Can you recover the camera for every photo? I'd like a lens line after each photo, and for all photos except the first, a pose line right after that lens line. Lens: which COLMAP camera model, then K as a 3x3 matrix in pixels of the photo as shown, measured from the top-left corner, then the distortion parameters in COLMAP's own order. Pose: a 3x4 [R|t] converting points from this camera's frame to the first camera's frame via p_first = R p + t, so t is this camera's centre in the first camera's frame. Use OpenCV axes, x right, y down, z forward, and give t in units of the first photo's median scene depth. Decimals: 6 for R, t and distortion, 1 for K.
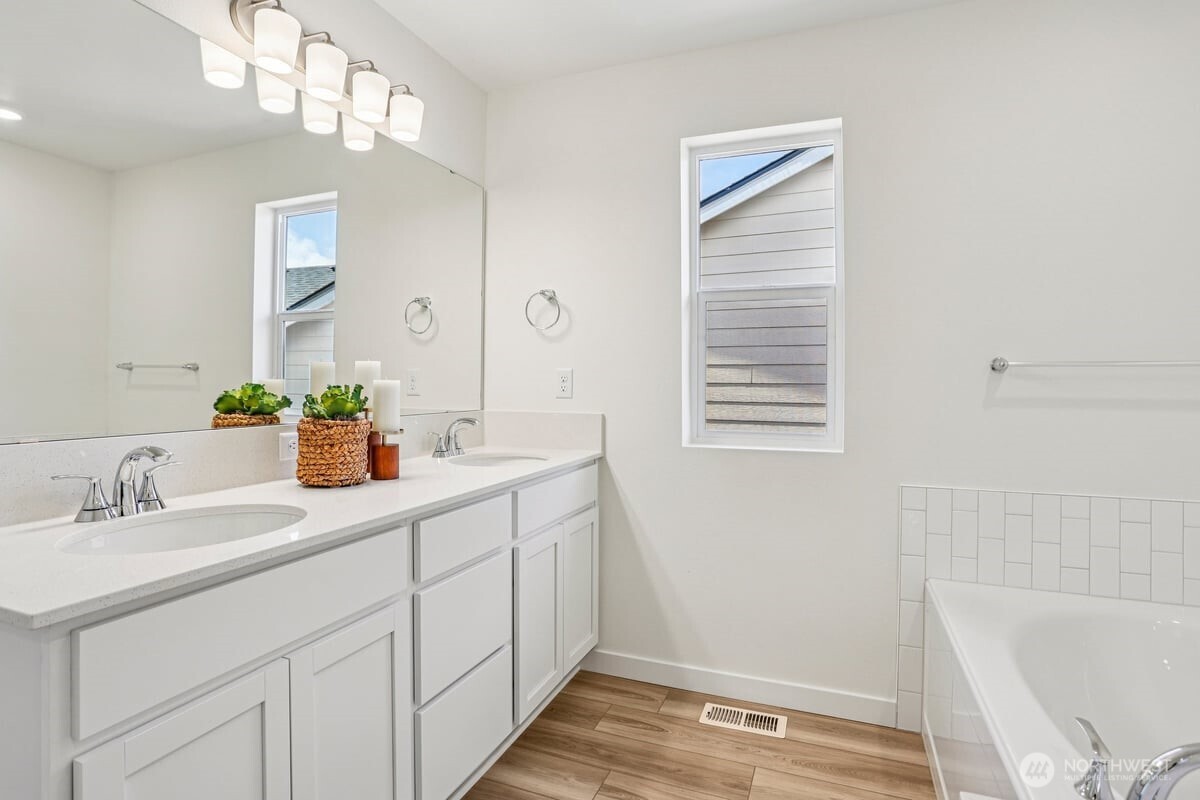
lens RADIAL K [[609.5, 0, 599.5], [0, 609.5, 389.2], [0, 0, 1]] dist [-0.005179, -0.000435]
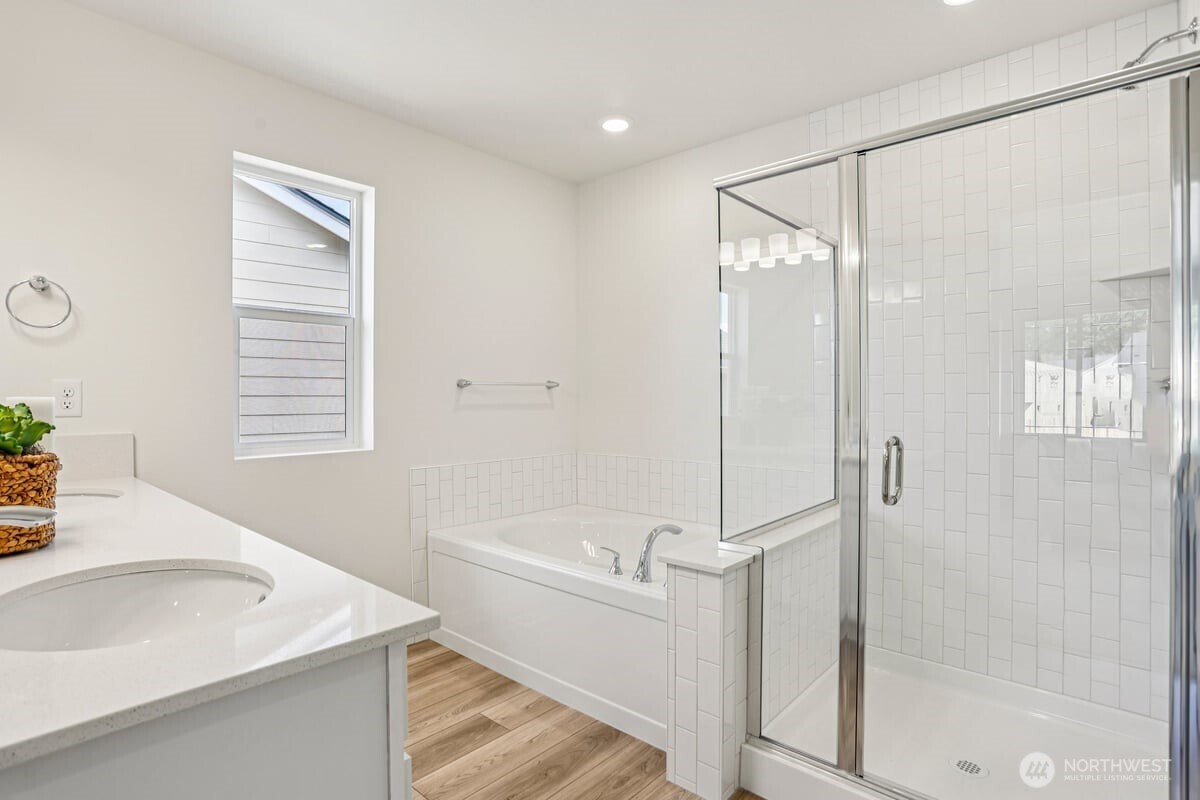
lens RADIAL K [[609.5, 0, 599.5], [0, 609.5, 389.2], [0, 0, 1]] dist [-0.005179, -0.000435]
pose [[0.345044, 0.003130, 0.938581, -0.722881], [0.009210, 0.999935, -0.006720, -0.011456], [-0.938541, 0.010963, 0.344993, 0.122145]]
